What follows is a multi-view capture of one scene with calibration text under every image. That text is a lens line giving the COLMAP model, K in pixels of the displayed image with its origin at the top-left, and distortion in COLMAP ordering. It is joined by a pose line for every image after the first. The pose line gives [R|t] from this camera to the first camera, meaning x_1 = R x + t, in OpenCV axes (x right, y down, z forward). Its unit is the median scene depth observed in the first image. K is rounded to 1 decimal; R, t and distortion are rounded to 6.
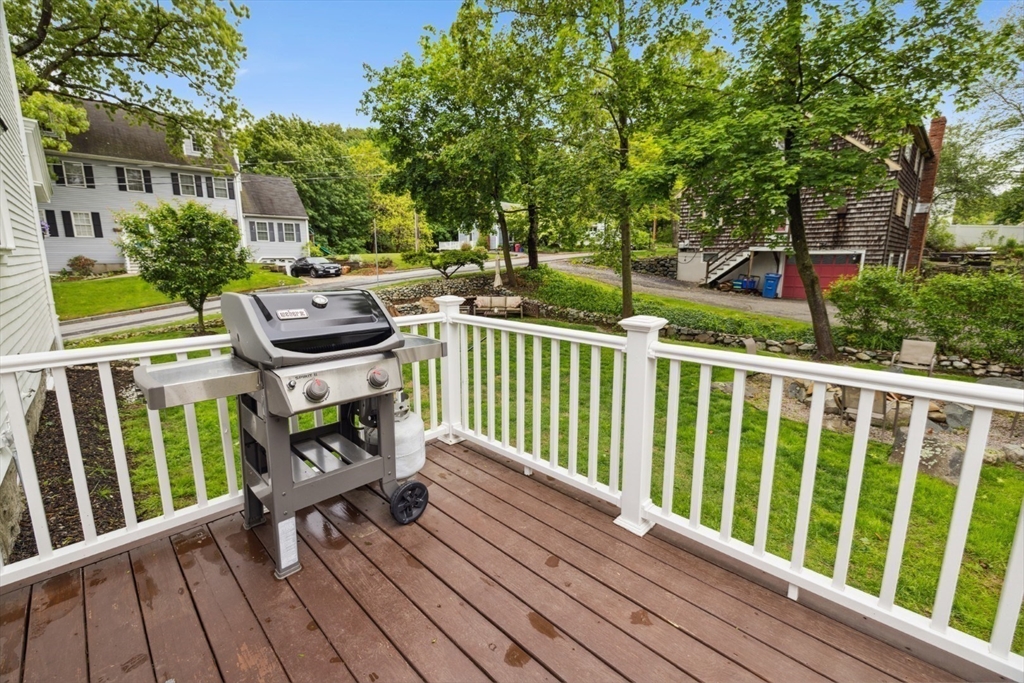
lens RADIAL K [[432.8, 0, 507.6], [0, 432.8, 341.5], [0, 0, 1]] dist [0.004352, -0.001261]
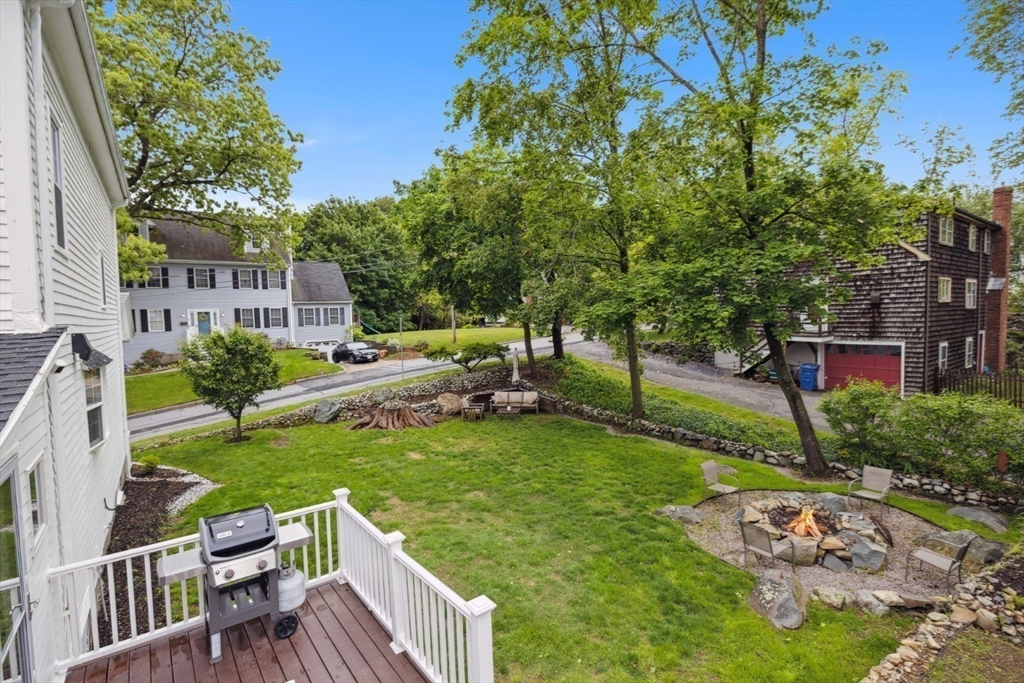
lens RADIAL K [[485.7, 0, 509.4], [0, 485.7, 348.2], [0, 0, 1]] dist [-0.002548, 0.001442]
pose [[0.990557, -0.016994, -0.136043, 0.127292], [0.000082, 0.992361, -0.123365, -0.069250], [0.137100, 0.122189, 0.982992, -0.132423]]
